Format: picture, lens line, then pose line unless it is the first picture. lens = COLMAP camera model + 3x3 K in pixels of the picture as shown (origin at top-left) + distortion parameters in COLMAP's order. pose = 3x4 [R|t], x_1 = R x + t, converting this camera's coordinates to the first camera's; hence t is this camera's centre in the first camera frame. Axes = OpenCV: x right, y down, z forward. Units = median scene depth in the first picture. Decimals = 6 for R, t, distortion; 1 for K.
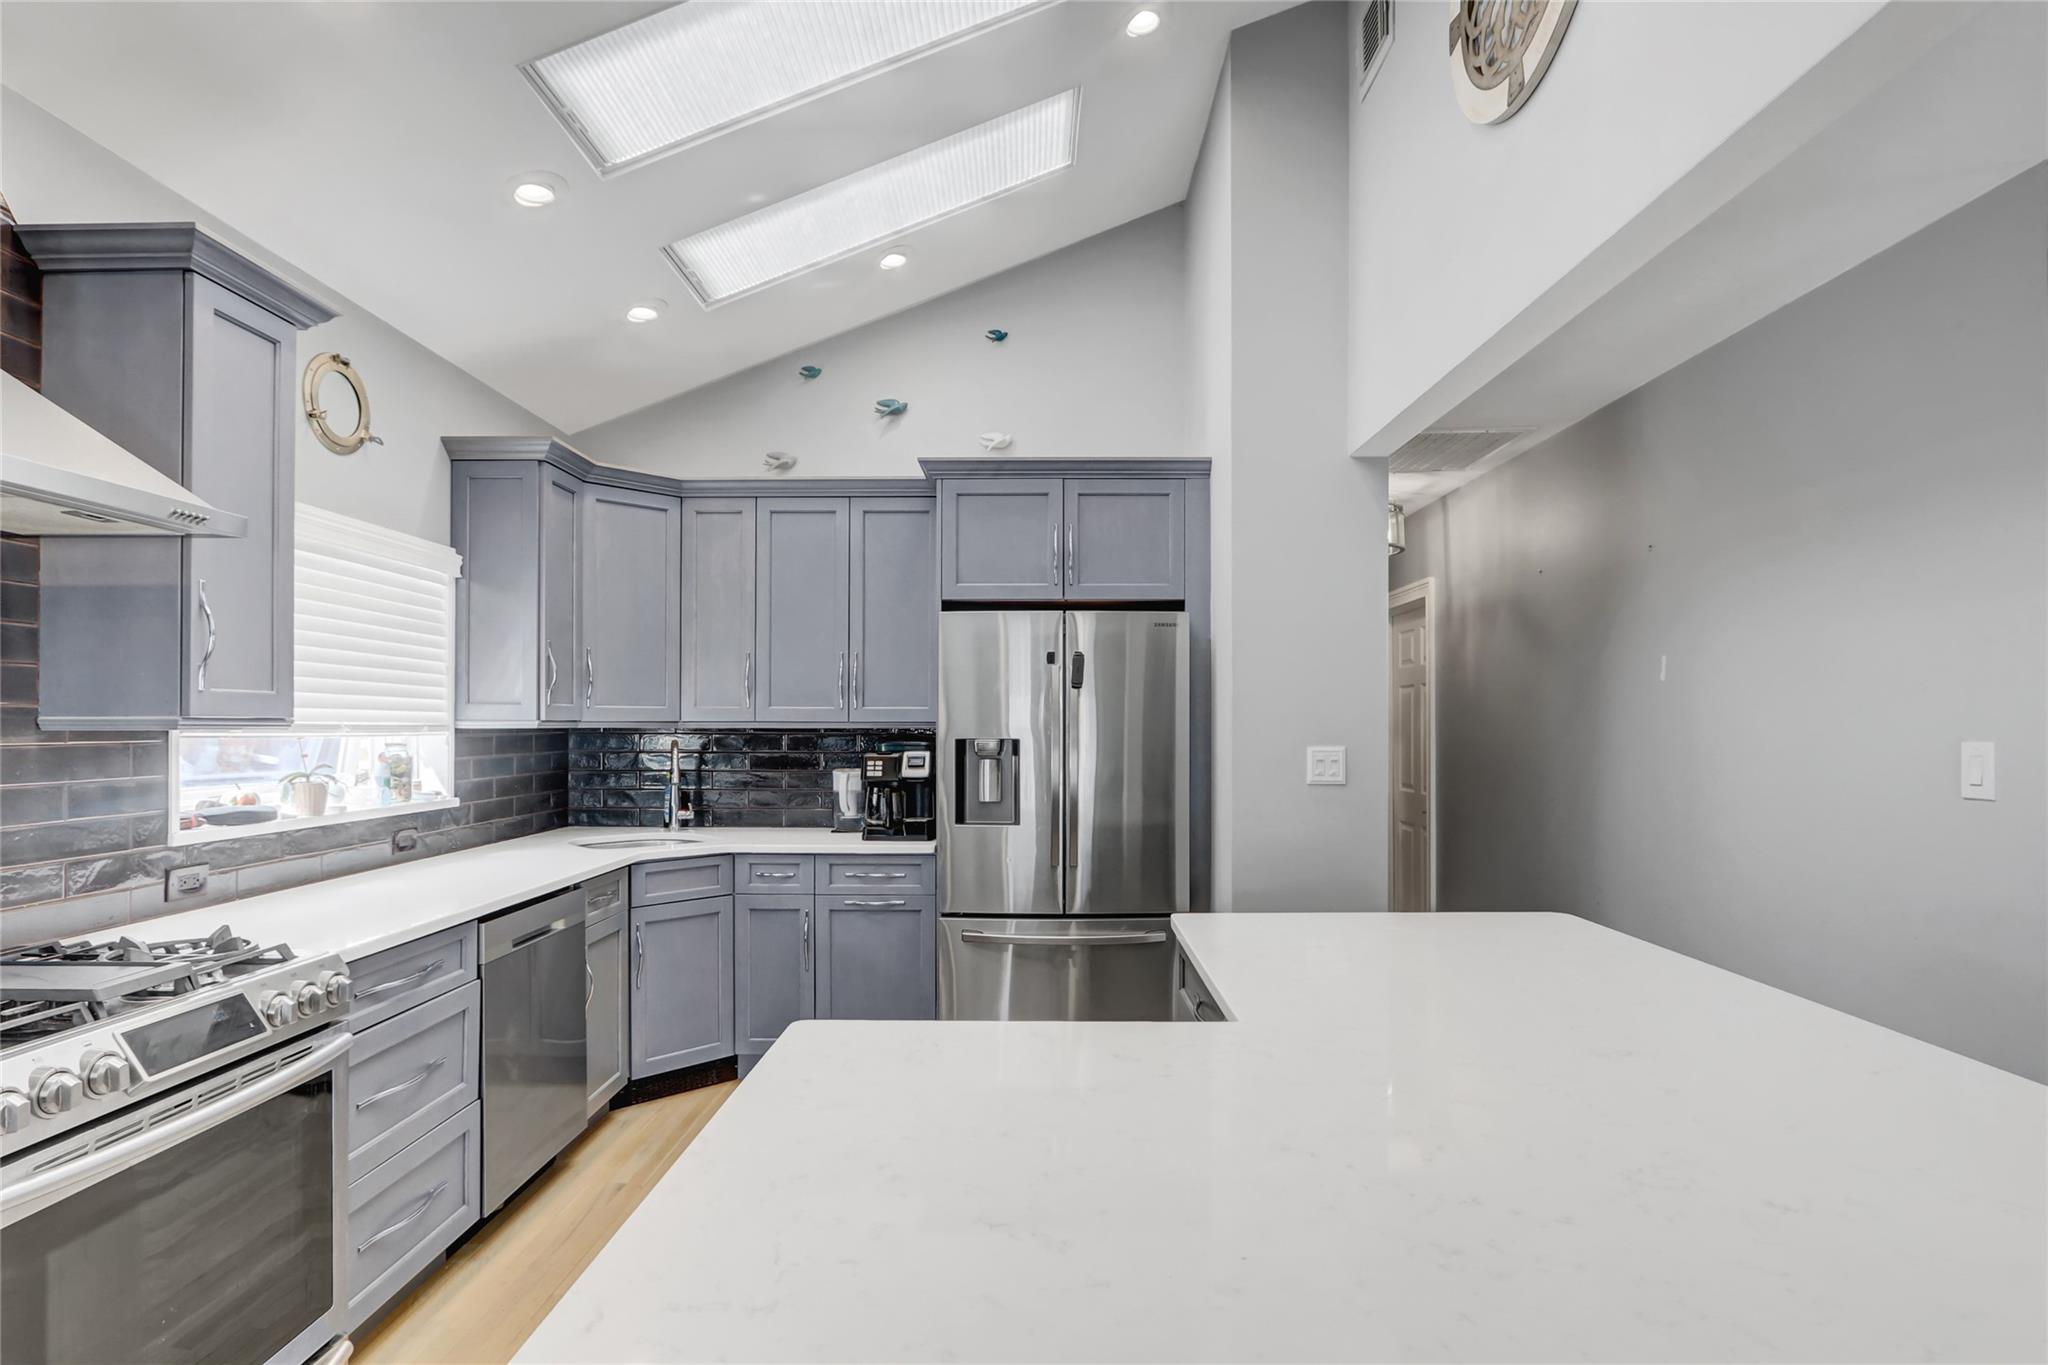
lens RADIAL K [[1054.2, 0, 1015.3], [0, 1054.2, 716.1], [0, 0, 1]] dist [-0.003273, 0.000880]
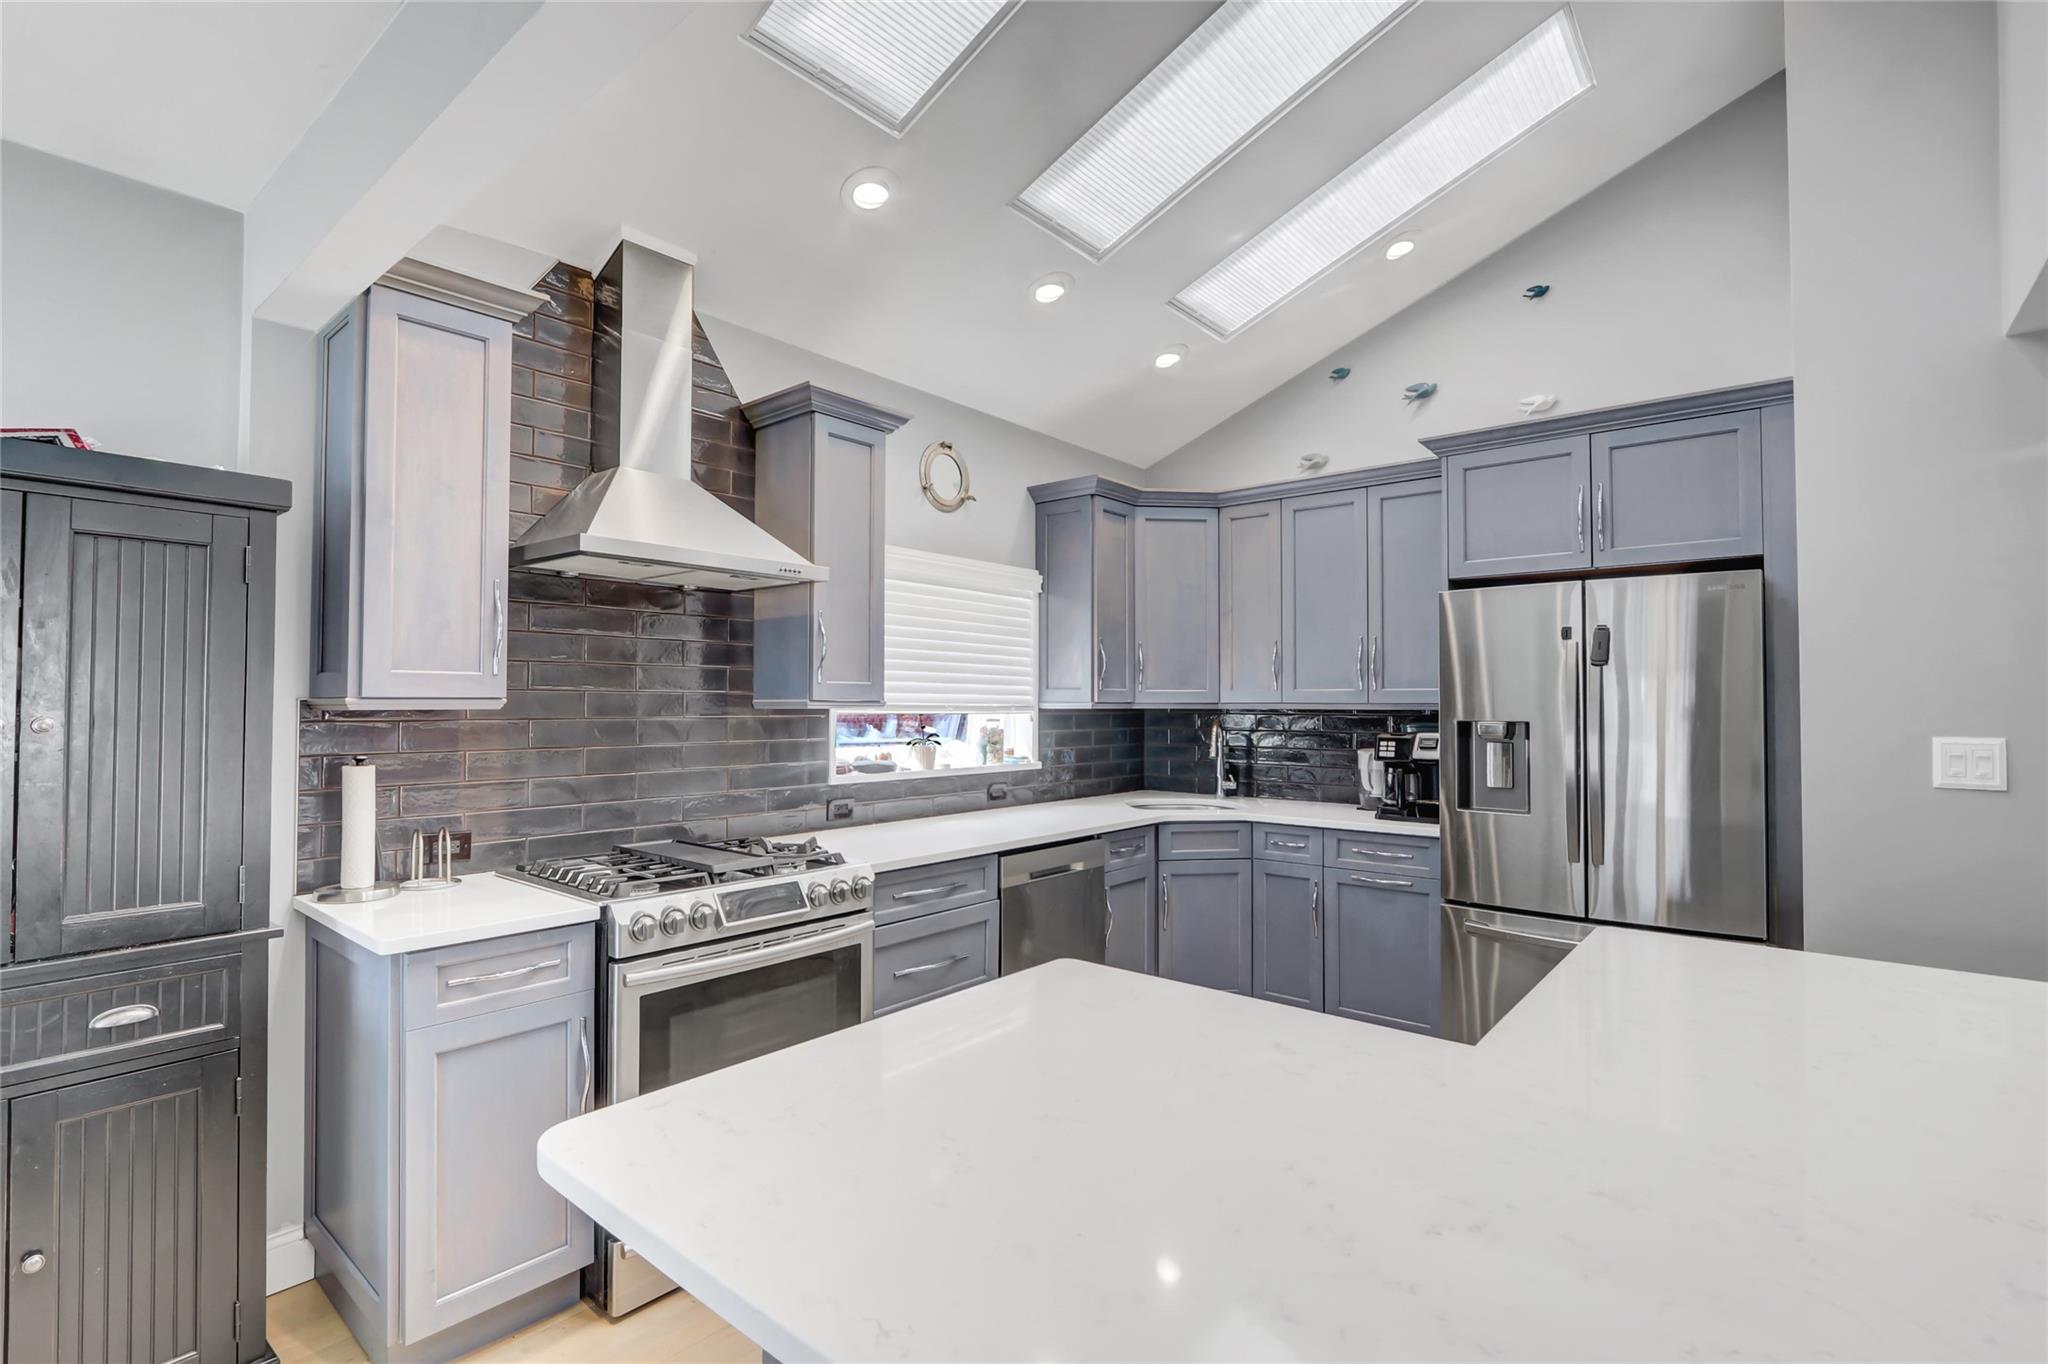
lens RADIAL K [[954.1, 0, 999.0], [0, 954.1, 685.1], [0, 0, 1]] dist [-0.009851, 0.000250]
pose [[0.771172, -0.011914, -0.636516, 0.182690], [0.003039, 0.999882, -0.015034, 0.000489], [0.636620, 0.009660, 0.771117, 0.056894]]
